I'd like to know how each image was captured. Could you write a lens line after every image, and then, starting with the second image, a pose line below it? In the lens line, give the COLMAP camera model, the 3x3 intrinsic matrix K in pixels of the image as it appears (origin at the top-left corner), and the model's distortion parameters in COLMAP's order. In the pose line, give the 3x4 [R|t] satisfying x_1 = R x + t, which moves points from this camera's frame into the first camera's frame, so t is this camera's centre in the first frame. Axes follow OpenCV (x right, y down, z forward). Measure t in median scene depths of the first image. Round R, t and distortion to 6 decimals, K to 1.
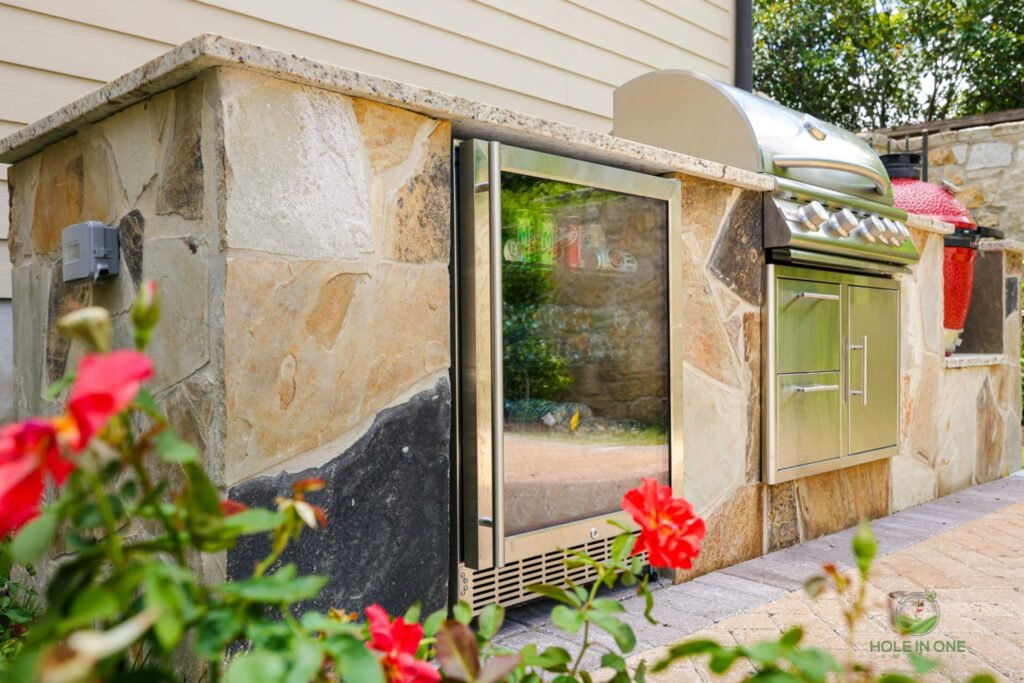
lens RADIAL K [[910.0, 0, 512.0], [0, 910.0, 341.5], [0, 0, 1]] dist [0.000604, 0.020643]
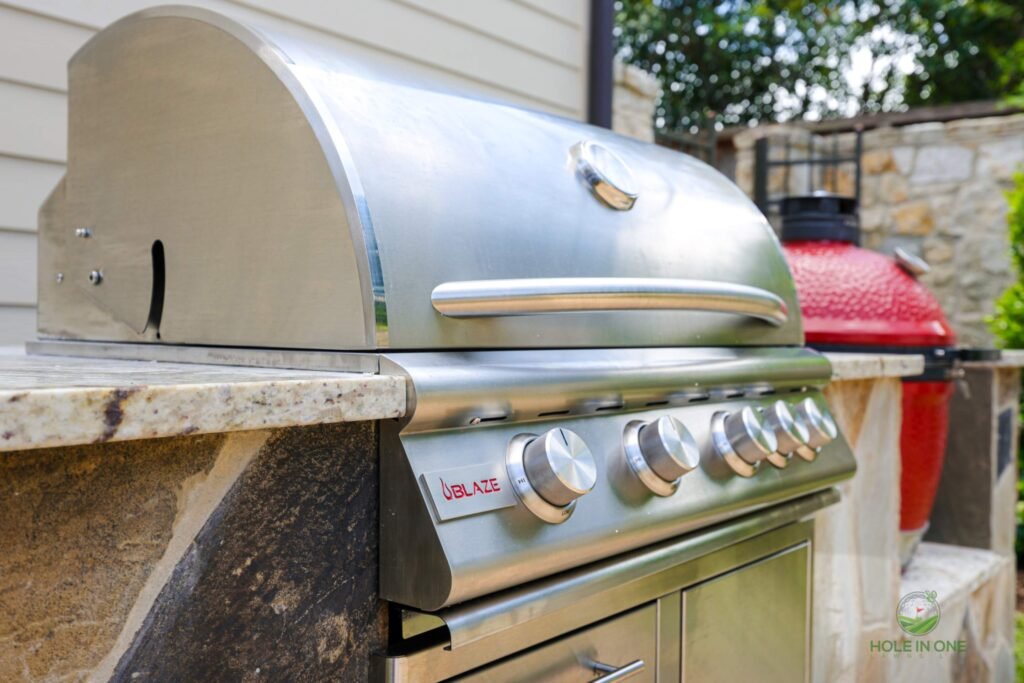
lens RADIAL K [[1025.7, 0, 510.9], [0, 1025.7, 346.5], [0, 0, 1]] dist [0.006356, 0.012911]
pose [[0.994255, 0.012033, 0.106358, 0.234136], [-0.013404, 0.999836, 0.012191, -0.159041], [-0.106194, -0.013547, 0.994253, 0.540288]]
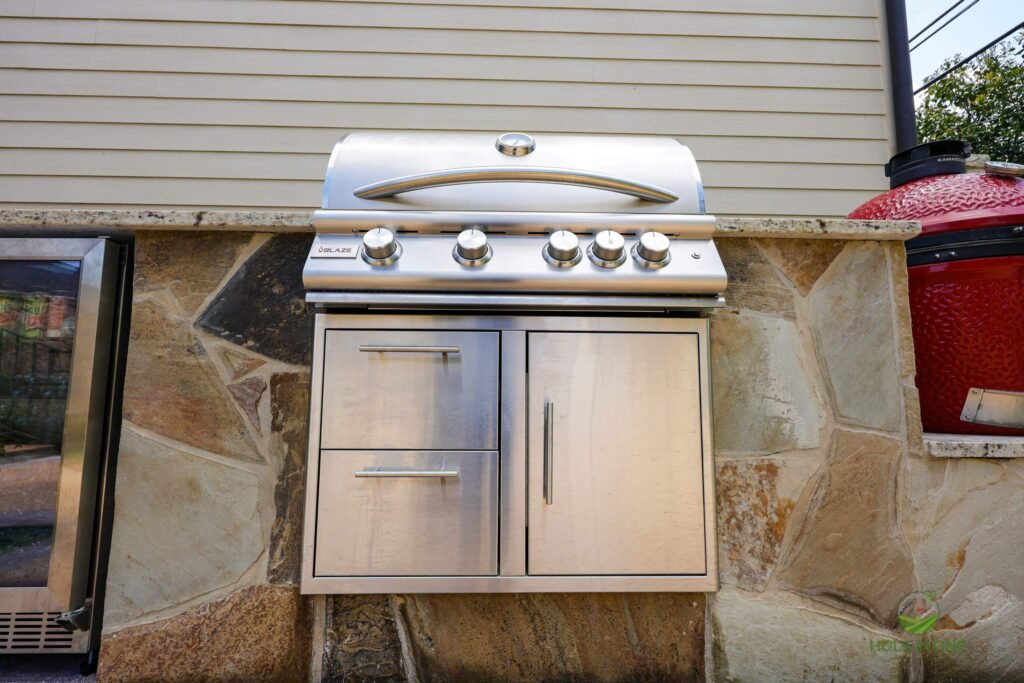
lens RADIAL K [[545.1, 0, 512.0], [0, 545.1, 341.5], [0, 0, 1]] dist [0.003953, 0.000954]
pose [[0.714518, -0.078786, -0.695167, 0.622596], [-0.006076, 0.992903, -0.118775, -0.001781], [0.699591, 0.089091, 0.708968, 0.637597]]
